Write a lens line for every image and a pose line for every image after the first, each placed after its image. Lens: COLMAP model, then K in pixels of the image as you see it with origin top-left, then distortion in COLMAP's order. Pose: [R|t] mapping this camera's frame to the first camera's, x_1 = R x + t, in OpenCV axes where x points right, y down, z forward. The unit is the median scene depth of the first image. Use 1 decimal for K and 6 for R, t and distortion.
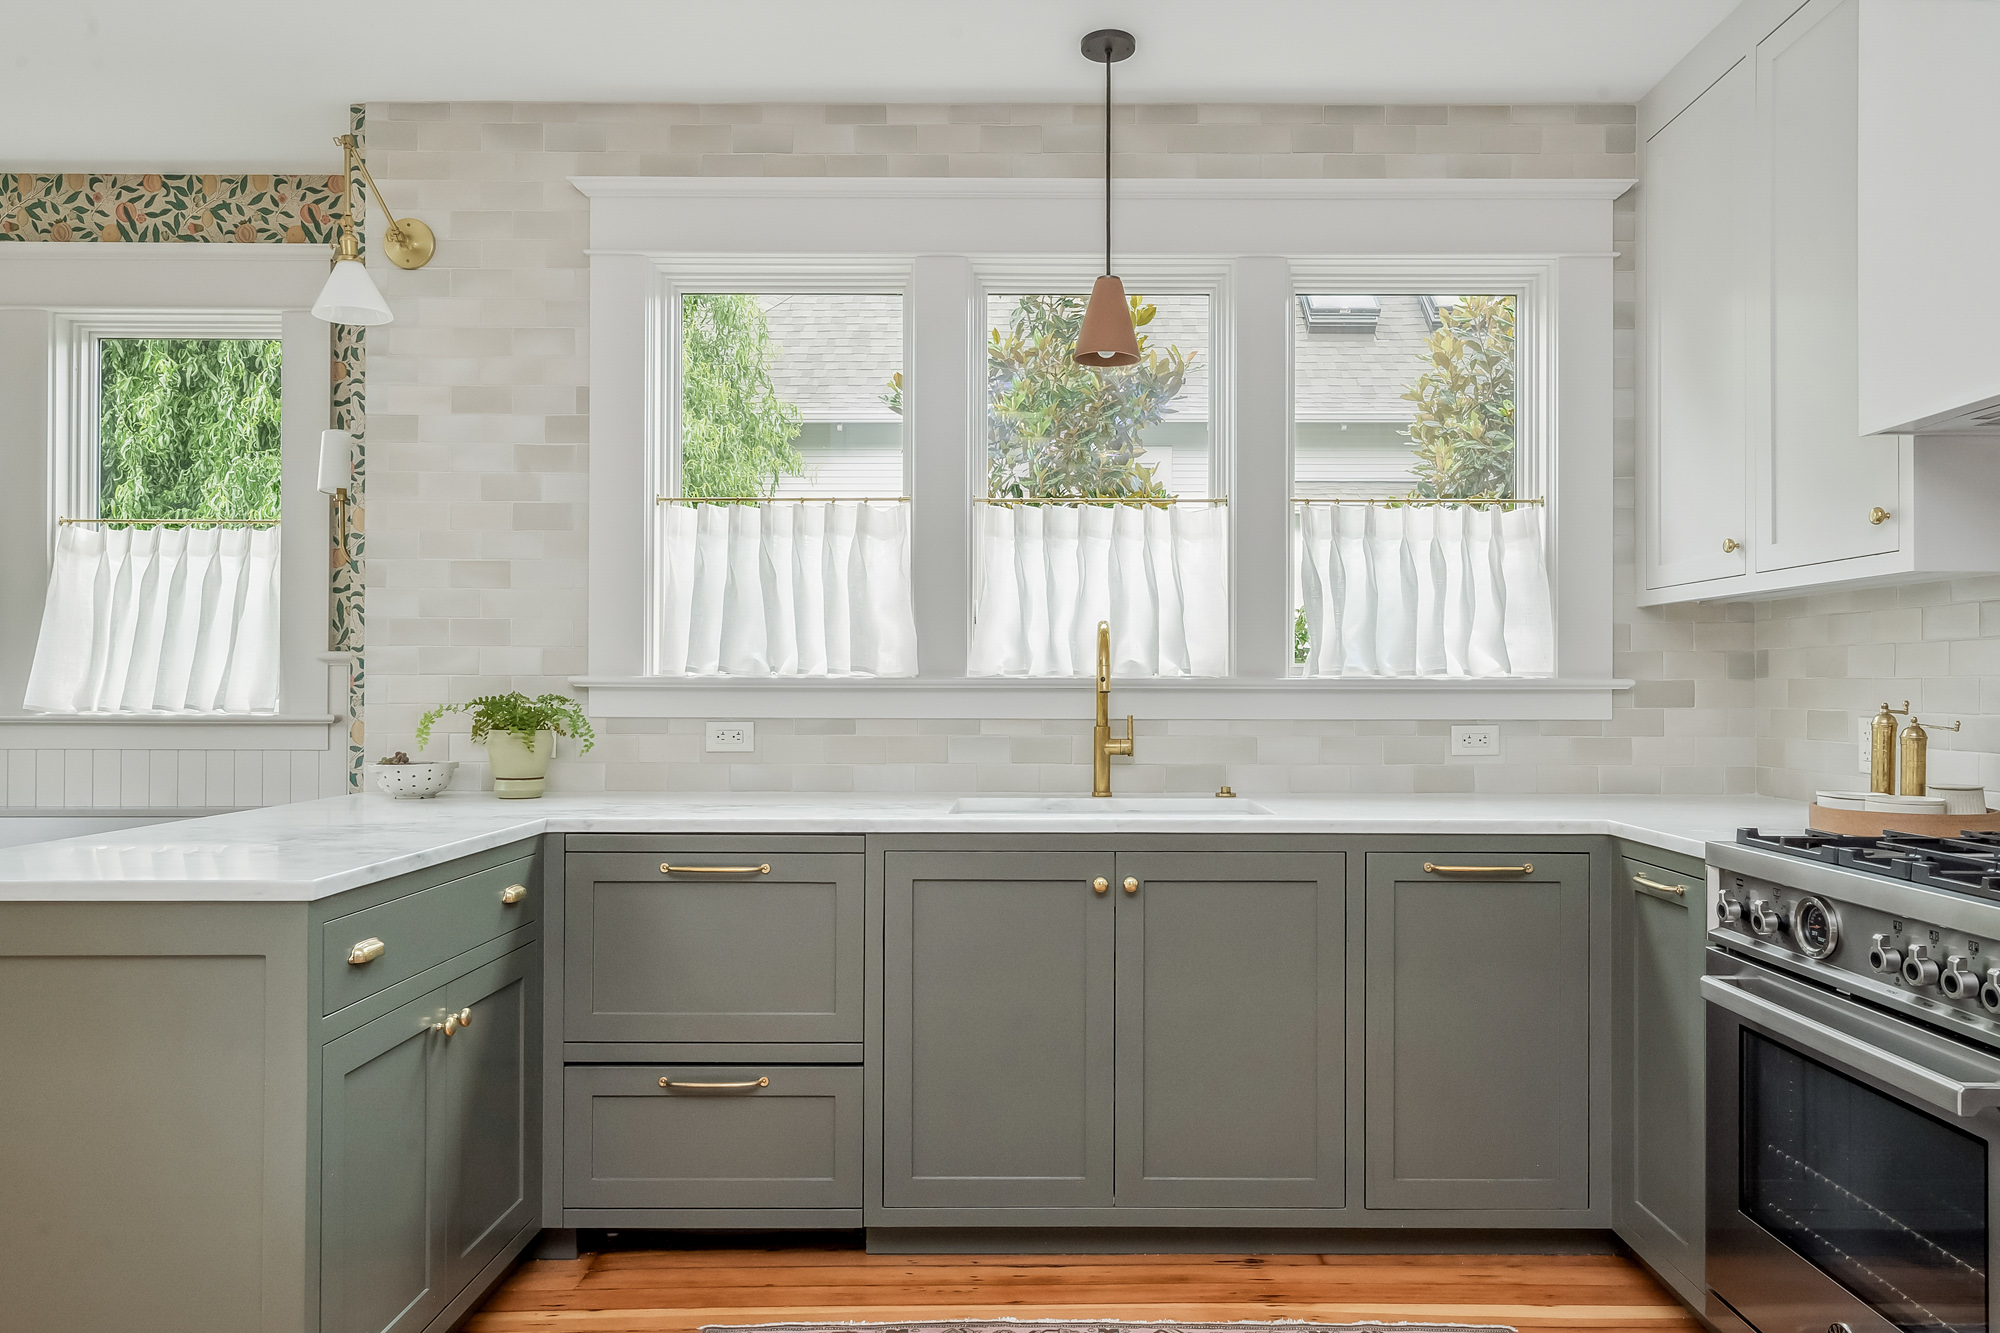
lens RADIAL K [[1296.6, 0, 1042.0], [0, 1296.6, 678.7], [0, 0, 1]] dist [0.005347, 0.000964]
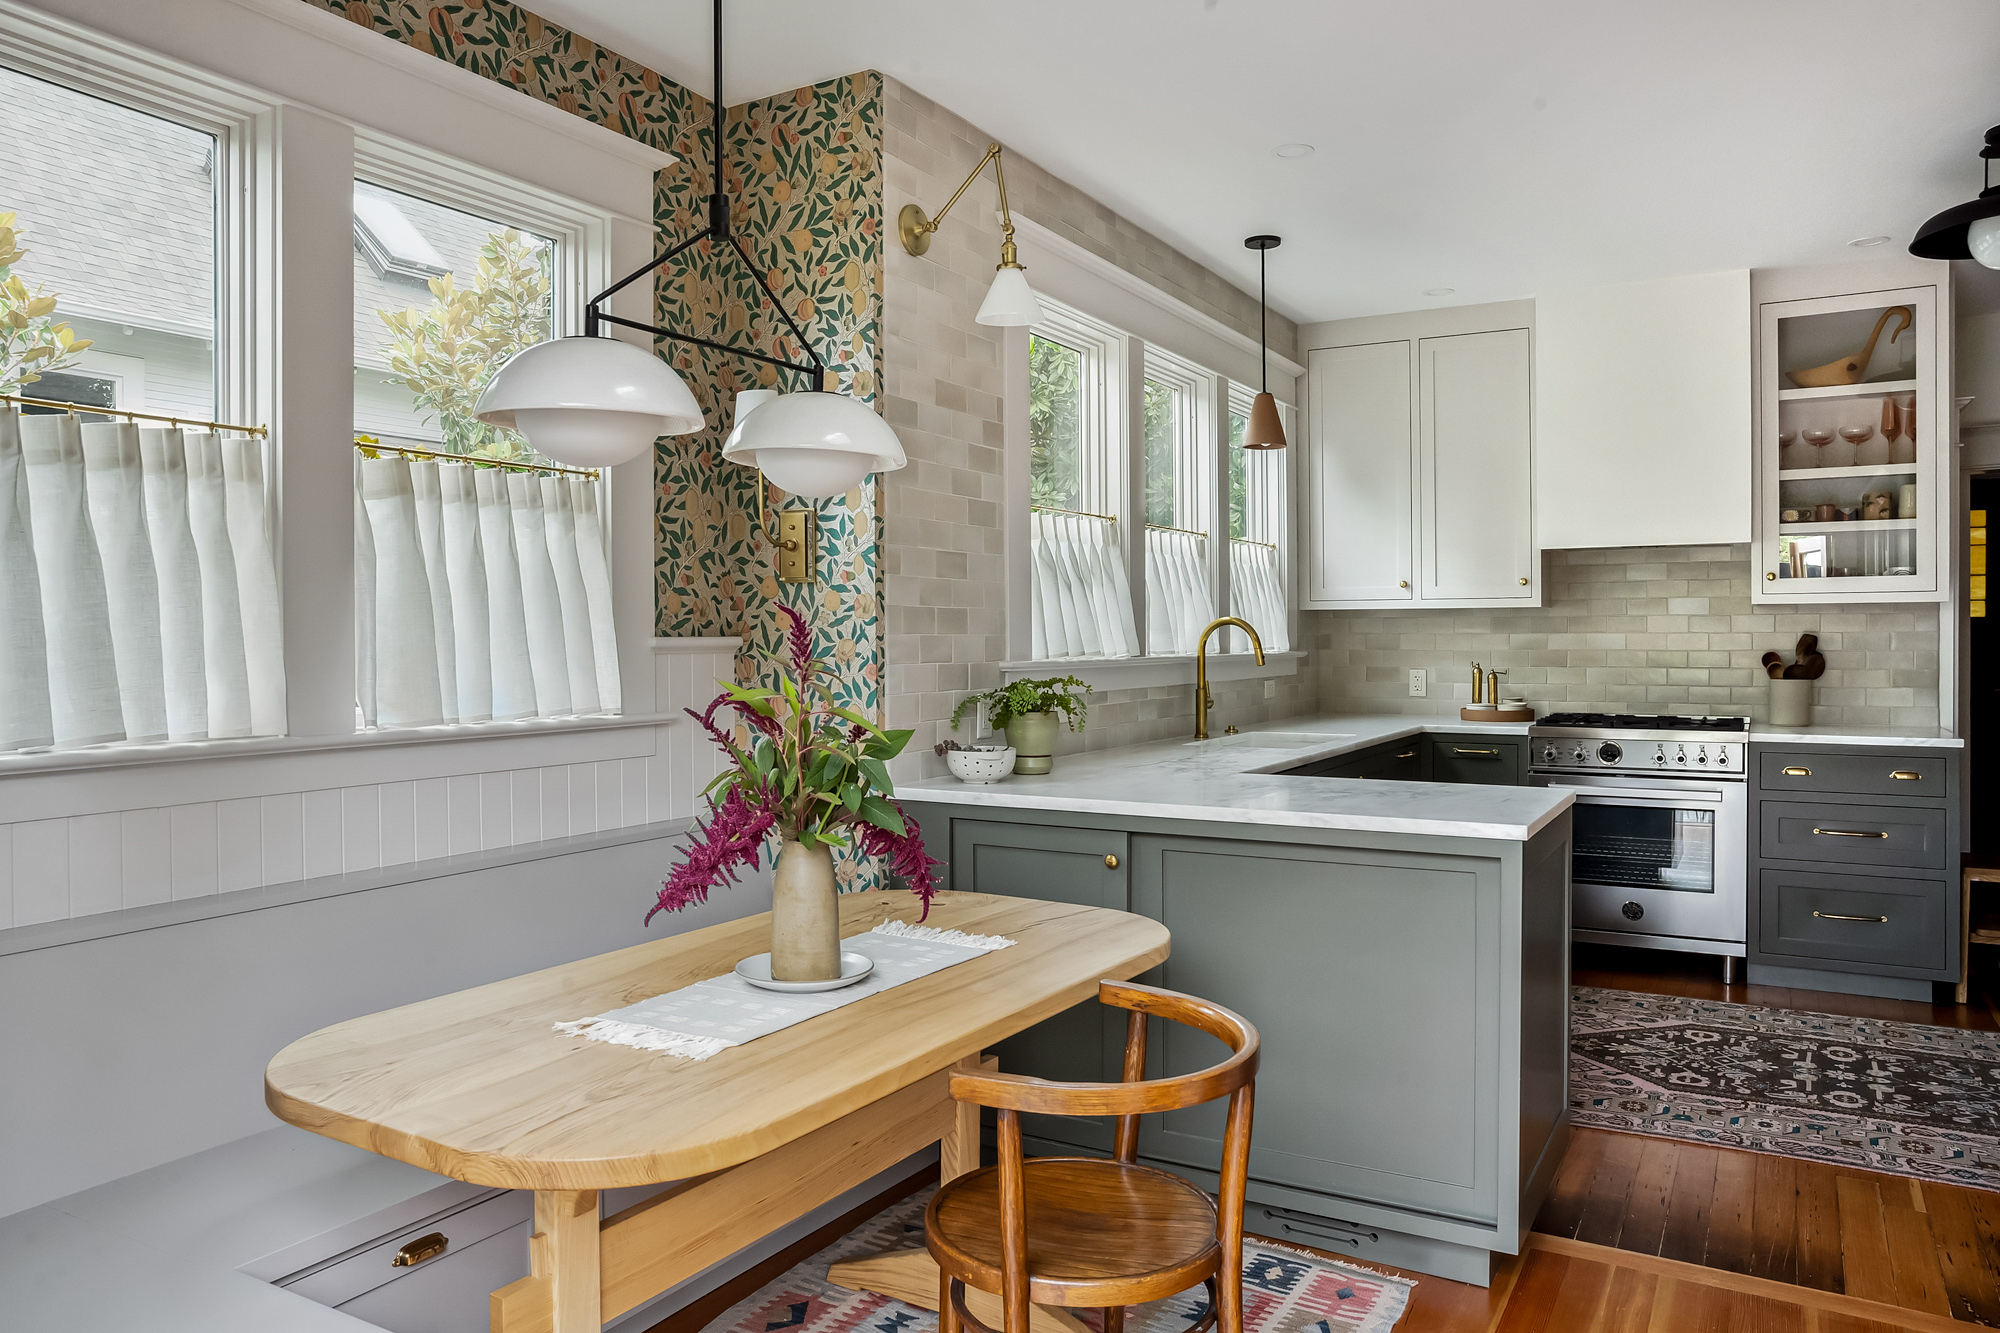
lens RADIAL K [[1367.9, 0, 986.1], [0, 1367.9, 647.6], [0, 0, 1]] dist [-0.088069, 0.079346]
pose [[0.511778, -0.011676, 0.859038, -1.361655], [0.001300, 0.999917, 0.012816, -0.028619], [-0.859117, -0.005442, 0.511751, 0.422126]]
